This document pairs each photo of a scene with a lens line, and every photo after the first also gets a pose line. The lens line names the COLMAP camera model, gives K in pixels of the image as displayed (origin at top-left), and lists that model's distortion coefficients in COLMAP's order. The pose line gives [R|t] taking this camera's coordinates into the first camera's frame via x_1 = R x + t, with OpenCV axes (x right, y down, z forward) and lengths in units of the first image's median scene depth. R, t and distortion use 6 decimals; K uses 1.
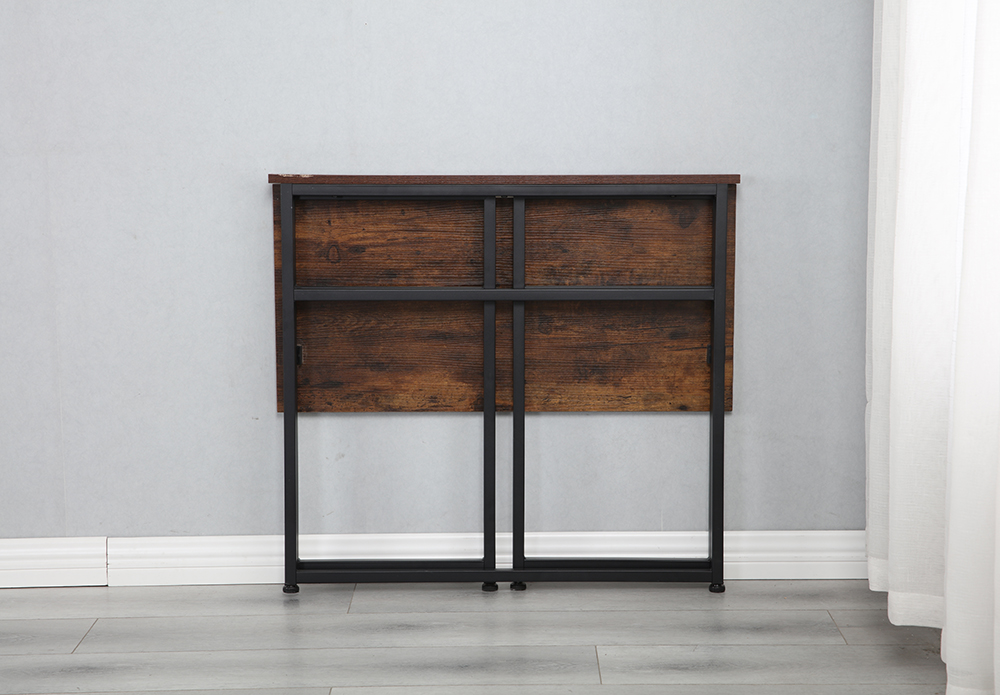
lens RADIAL K [[1973.2, 0, 517.7], [0, 1973.2, 345.3], [0, 0, 1]] dist [0.202368, 0.130419]
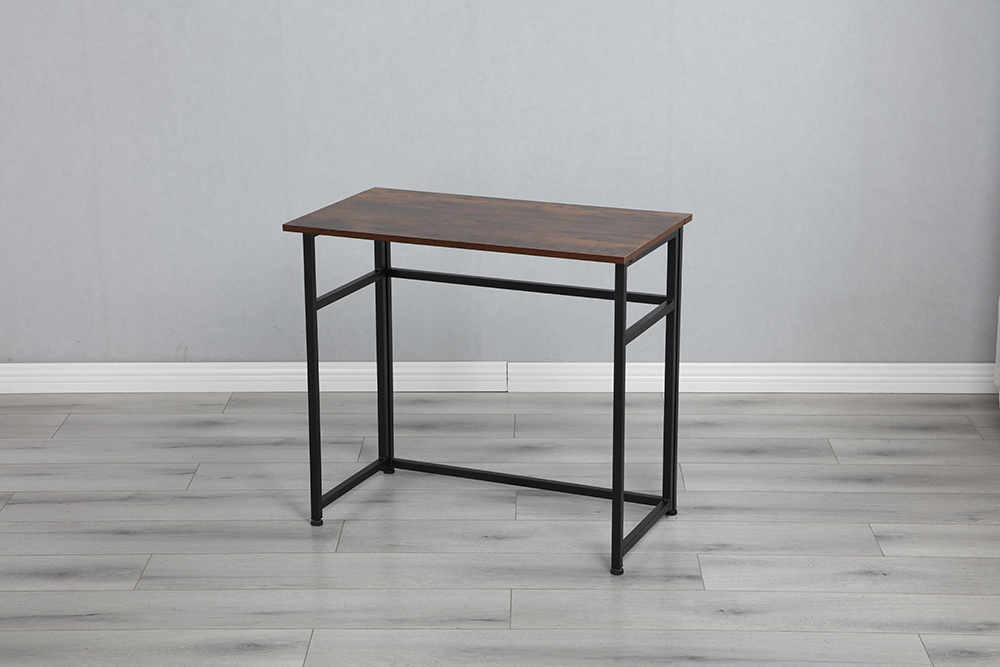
lens RADIAL K [[1885.2, 0, 500.0], [0, 1885.2, 333.5], [0, 0, 1]] dist [0.197673, 0.170255]
pose [[0.999573, 0.009469, -0.027644, -0.176318], [-0.005734, 0.991213, 0.132154, -0.132274], [0.028653, -0.131939, 0.990844, -0.521321]]
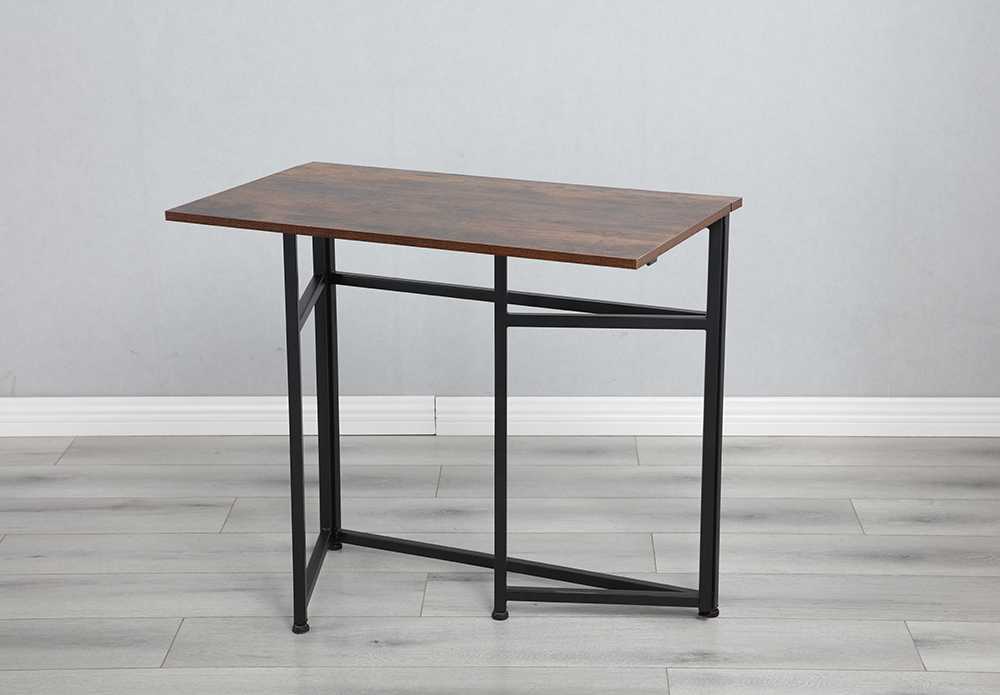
lens RADIAL K [[1973.2, 0, 517.7], [0, 1973.2, 345.3], [0, 0, 1]] dist [0.202368, 0.130419]
pose [[0.999571, 0.008665, -0.027968, -0.125266], [-0.005056, 0.991939, 0.126618, -0.094062], [0.028839, -0.126422, 0.991557, -0.216543]]
